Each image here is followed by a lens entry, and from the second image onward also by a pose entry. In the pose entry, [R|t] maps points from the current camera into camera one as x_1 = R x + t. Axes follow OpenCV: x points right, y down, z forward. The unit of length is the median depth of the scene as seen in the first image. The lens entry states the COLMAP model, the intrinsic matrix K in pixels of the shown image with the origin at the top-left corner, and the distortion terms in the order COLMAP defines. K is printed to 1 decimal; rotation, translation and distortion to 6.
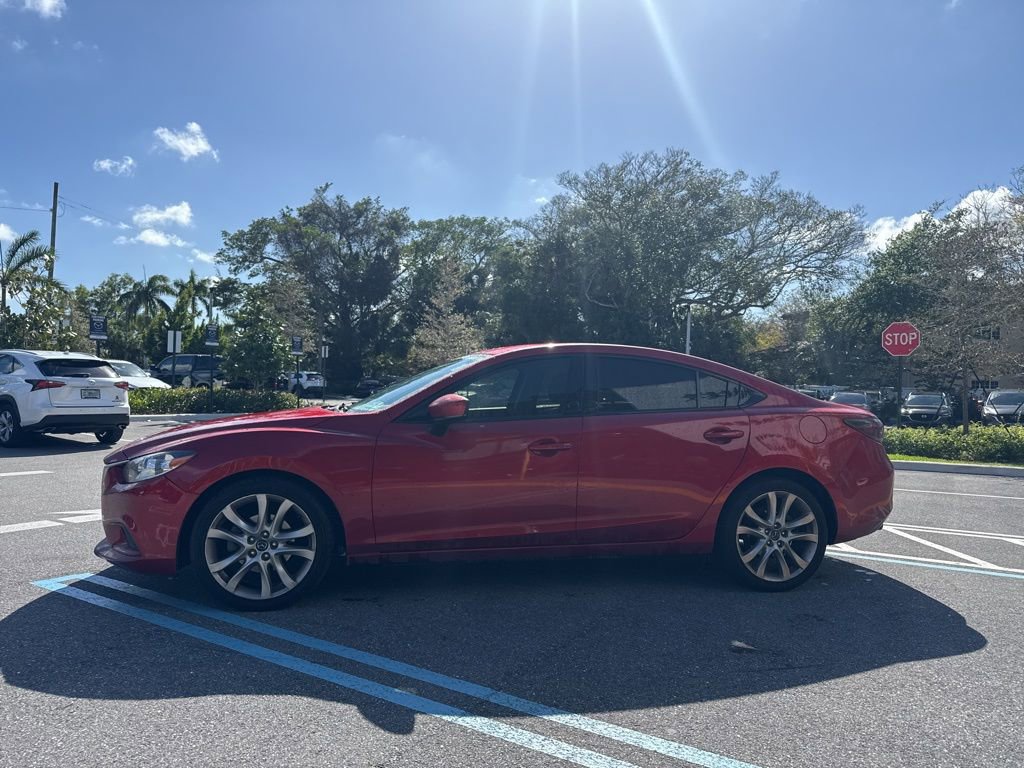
lens RADIAL K [[709.3, 0, 521.2], [0, 709.3, 390.4], [0, 0, 1]] dist [0.045673, -0.054904]
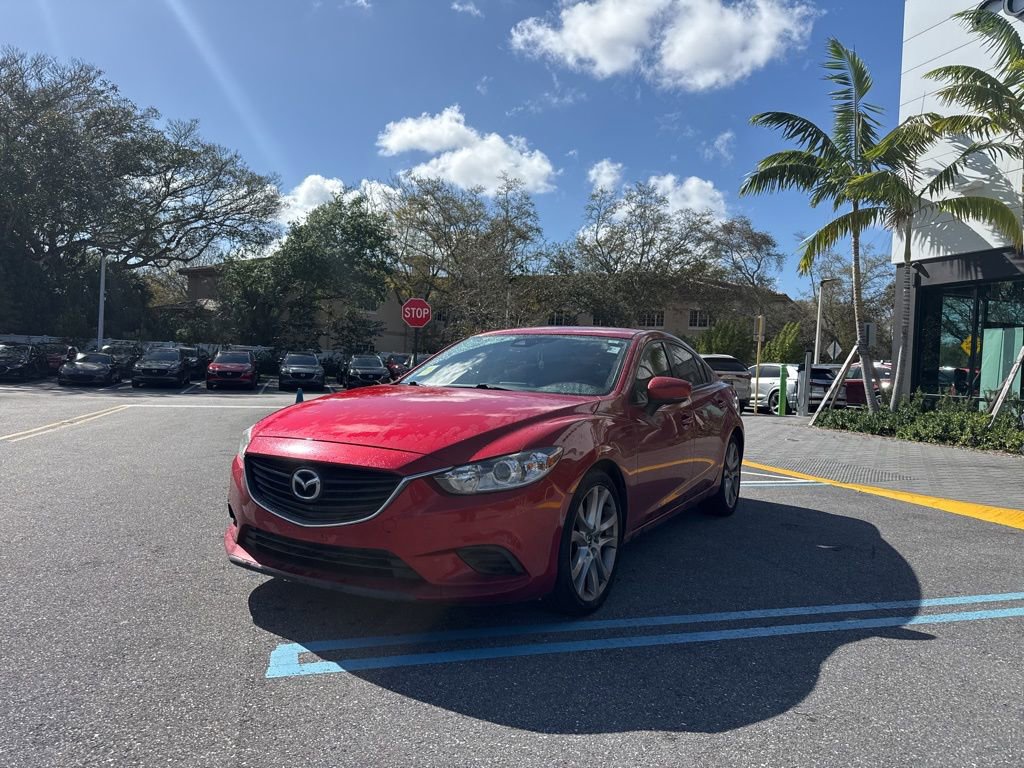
lens RADIAL K [[709.3, 0, 523.4], [0, 709.3, 368.1], [0, 0, 1]] dist [0.045673, -0.054904]
pose [[0.659101, 0.002733, 0.752049, -0.424172], [-0.023761, 0.999570, 0.017192, -0.007837], [-0.751679, -0.029201, 0.658882, 0.177619]]
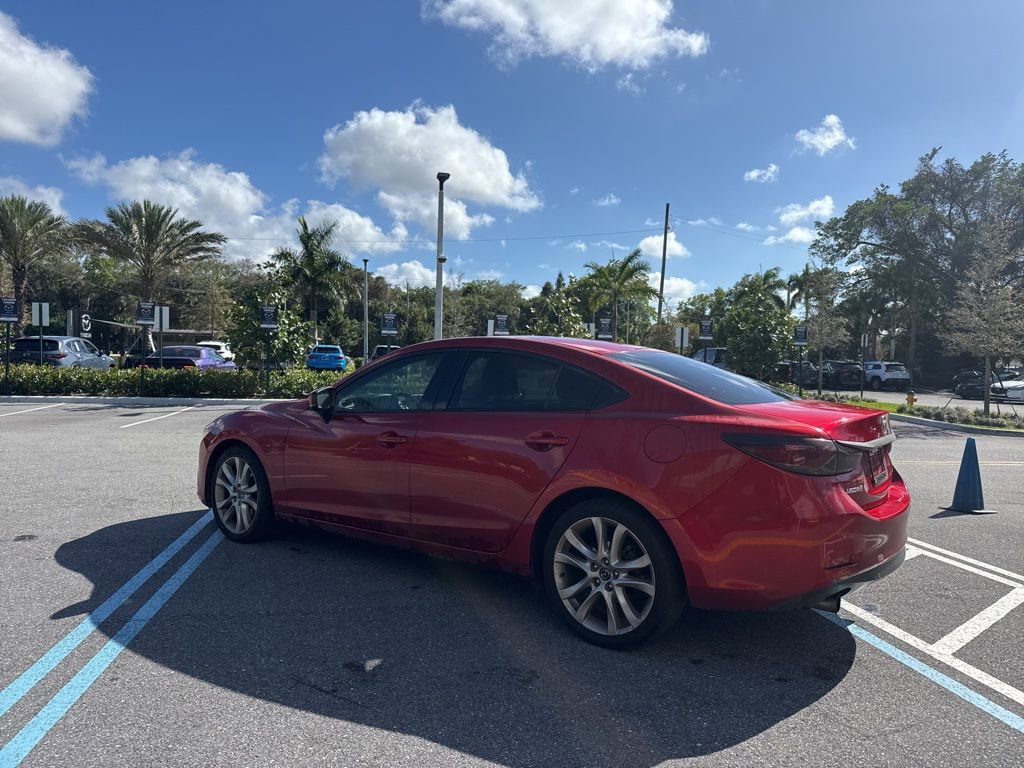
lens RADIAL K [[709.3, 0, 521.8], [0, 709.3, 387.5], [0, 0, 1]] dist [0.045673, -0.054904]
pose [[0.667114, 0.015682, -0.744791, 0.391605], [-0.009020, 0.999875, 0.012974, -0.004873], [0.744901, -0.001937, 0.667172, 0.185684]]
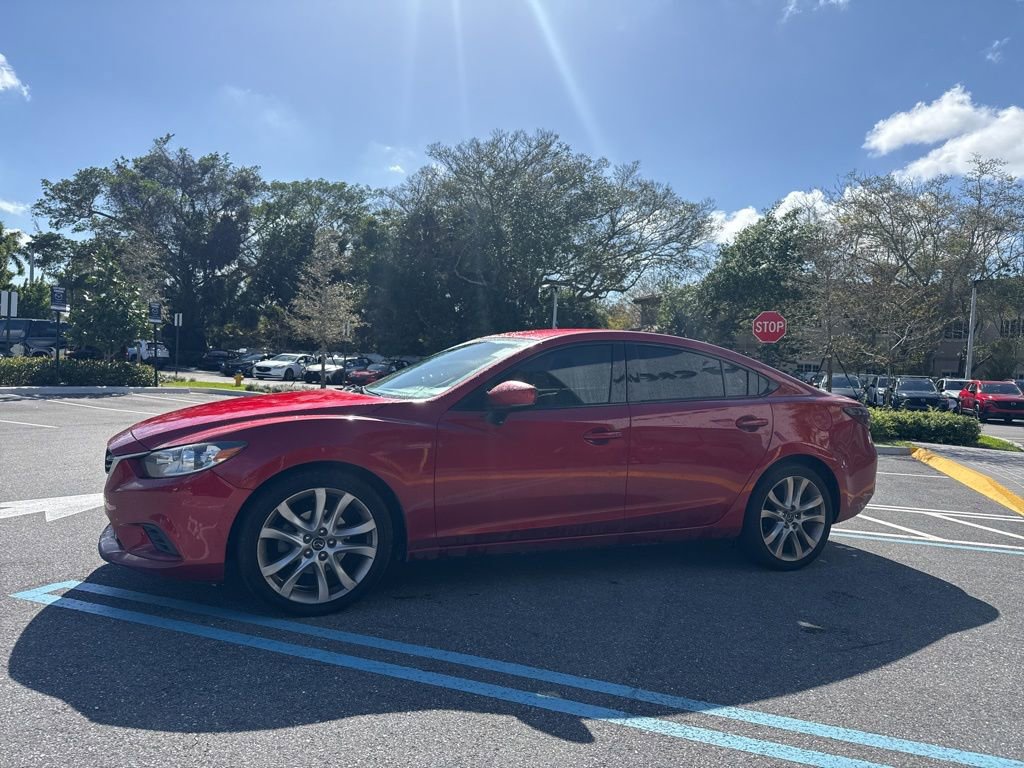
lens RADIAL K [[712.4, 0, 520.7], [0, 712.4, 381.3], [0, 0, 1]] dist [0.034445, -0.042137]
pose [[0.978616, 0.014978, 0.205148, -0.114730], [-0.019353, 0.999626, 0.019335, -0.005117], [-0.204781, -0.022891, 0.978540, 0.022210]]
